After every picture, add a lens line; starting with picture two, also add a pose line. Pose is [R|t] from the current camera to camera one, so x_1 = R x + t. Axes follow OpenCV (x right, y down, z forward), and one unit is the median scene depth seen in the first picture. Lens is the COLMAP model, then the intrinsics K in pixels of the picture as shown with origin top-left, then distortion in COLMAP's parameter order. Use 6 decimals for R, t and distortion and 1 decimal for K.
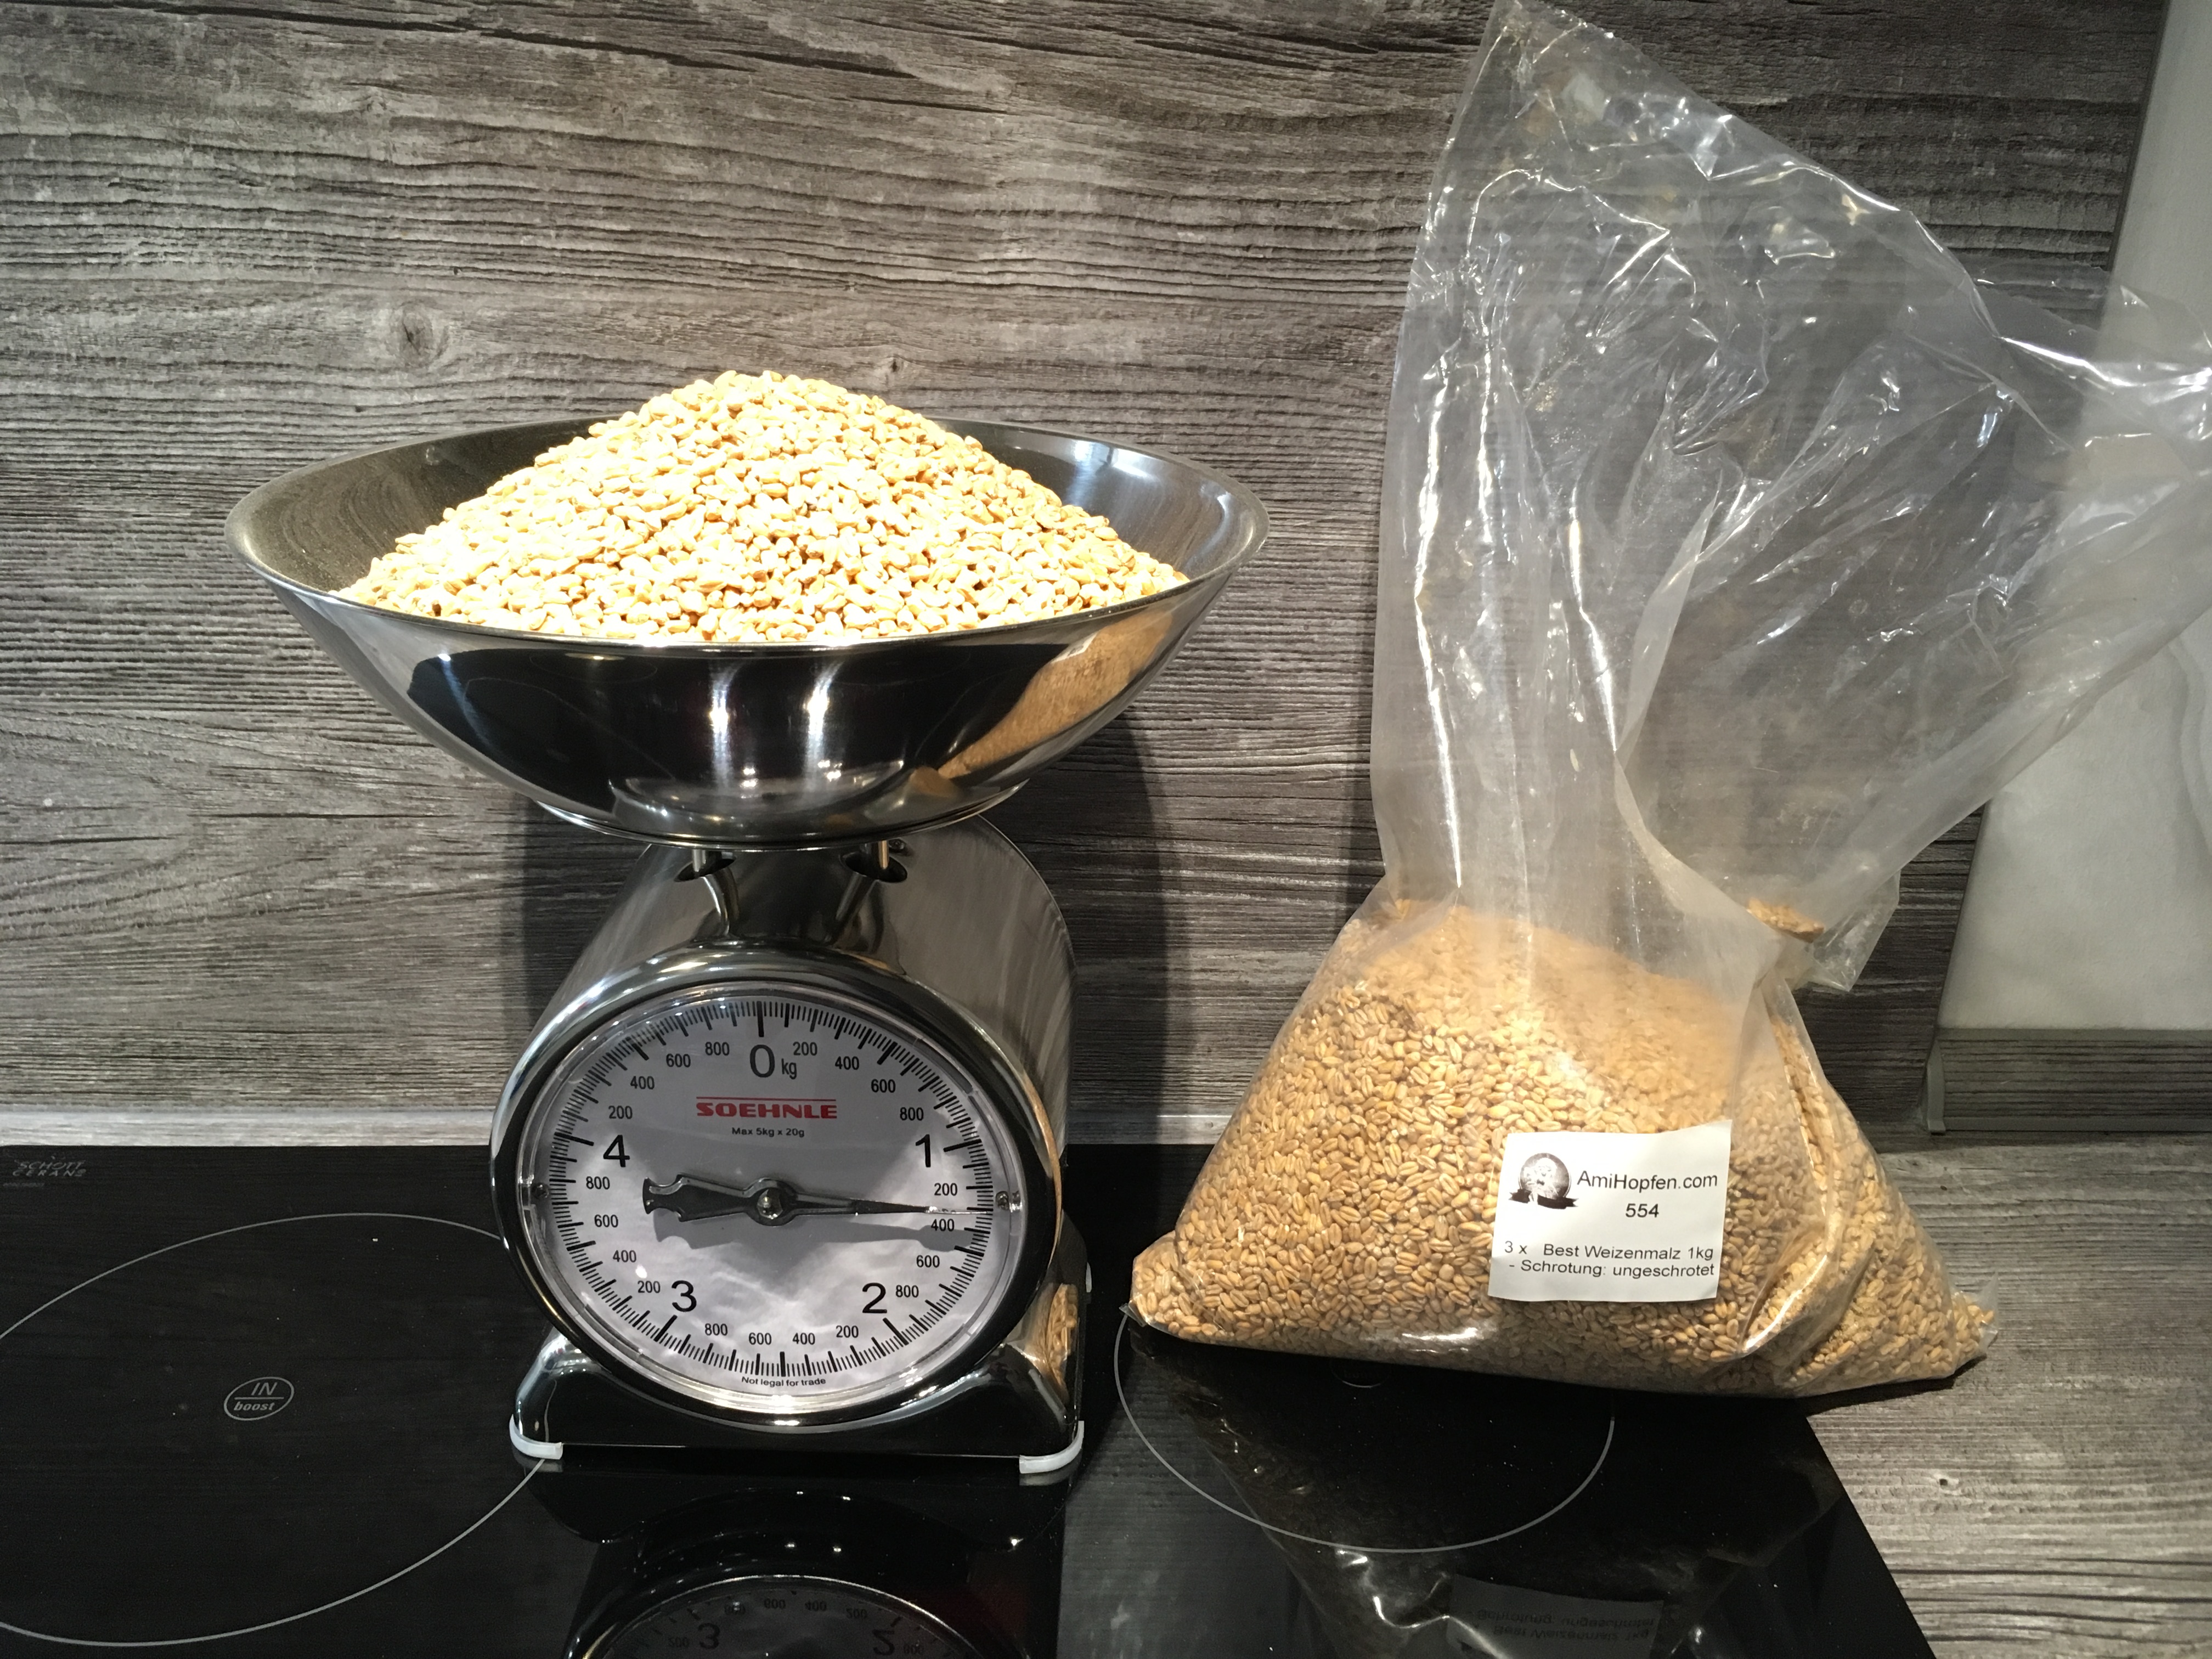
lens RADIAL K [[1880.6, 0, 1113.6], [0, 1880.6, 891.4], [0, 0, 1]] dist [0.075382, -0.124867]
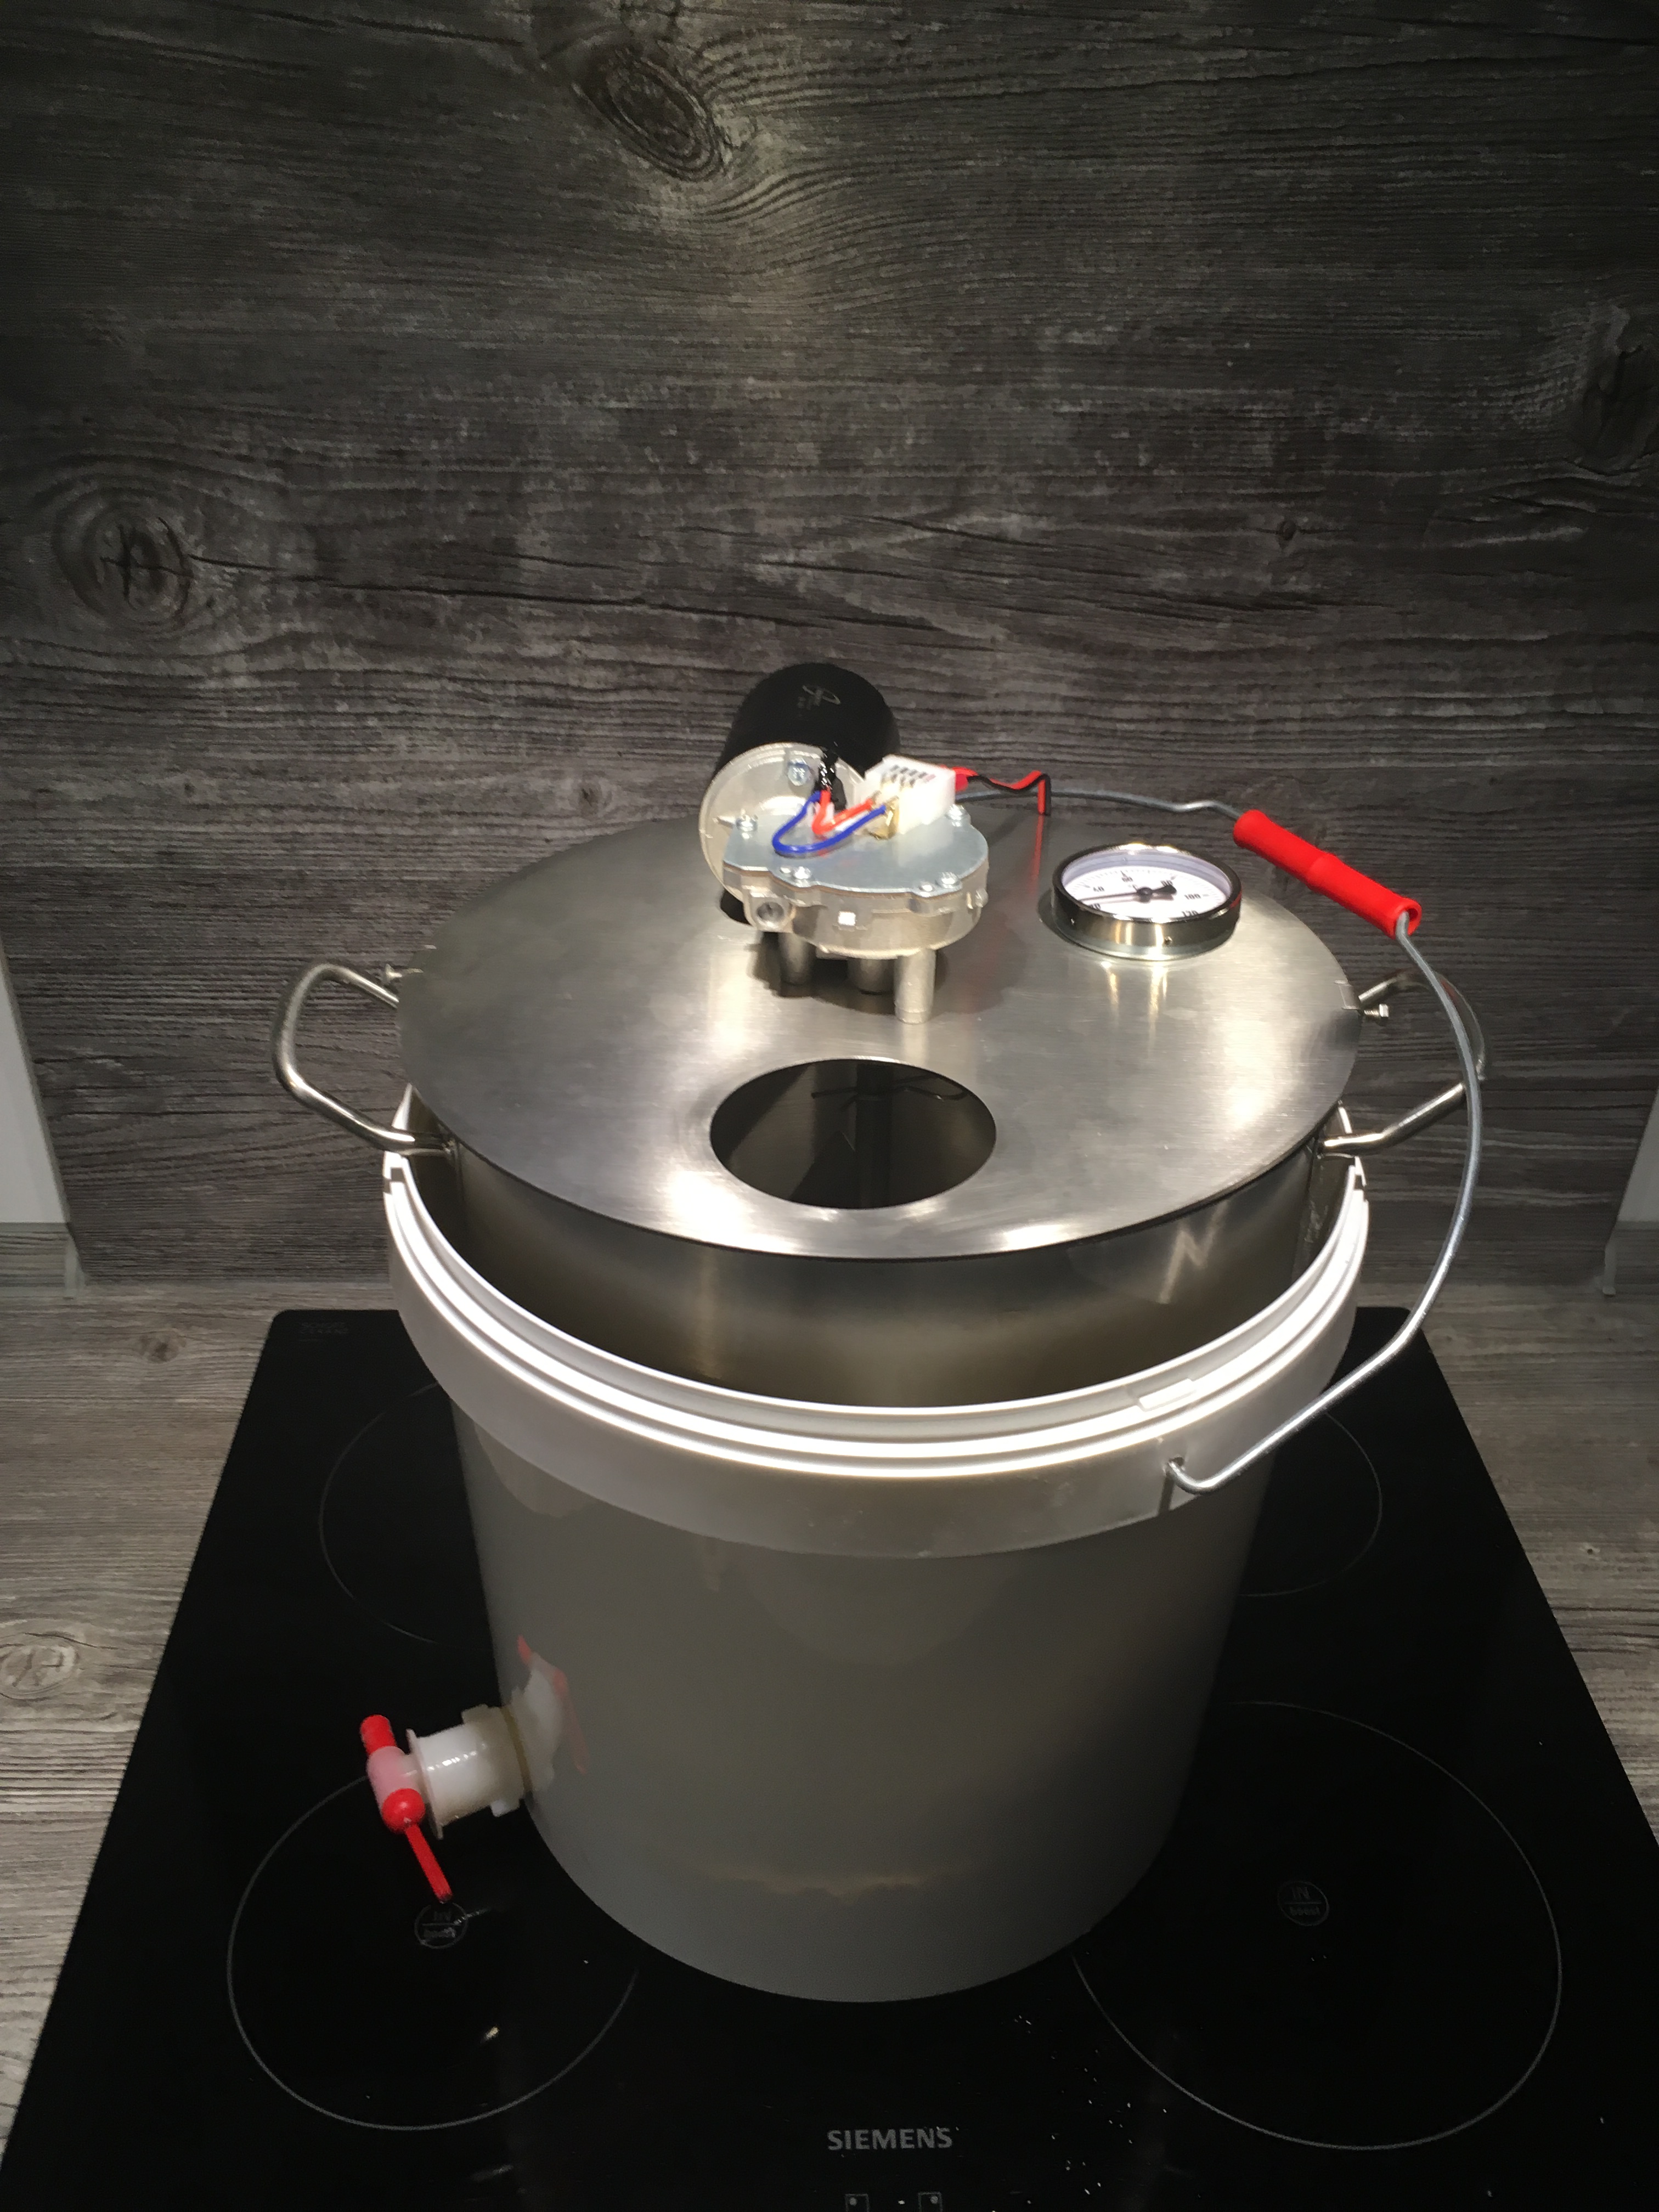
lens RADIAL K [[1880.6, 0, 827.4], [0, 1880.6, 1127.1], [0, 0, 1]] dist [0.075382, -0.124867]
pose [[0.999986, 0.003433, -0.004042, -0.178236], [-0.002708, 0.985908, 0.167264, -0.283520], [0.004559, -0.167251, 0.985904, -0.467338]]
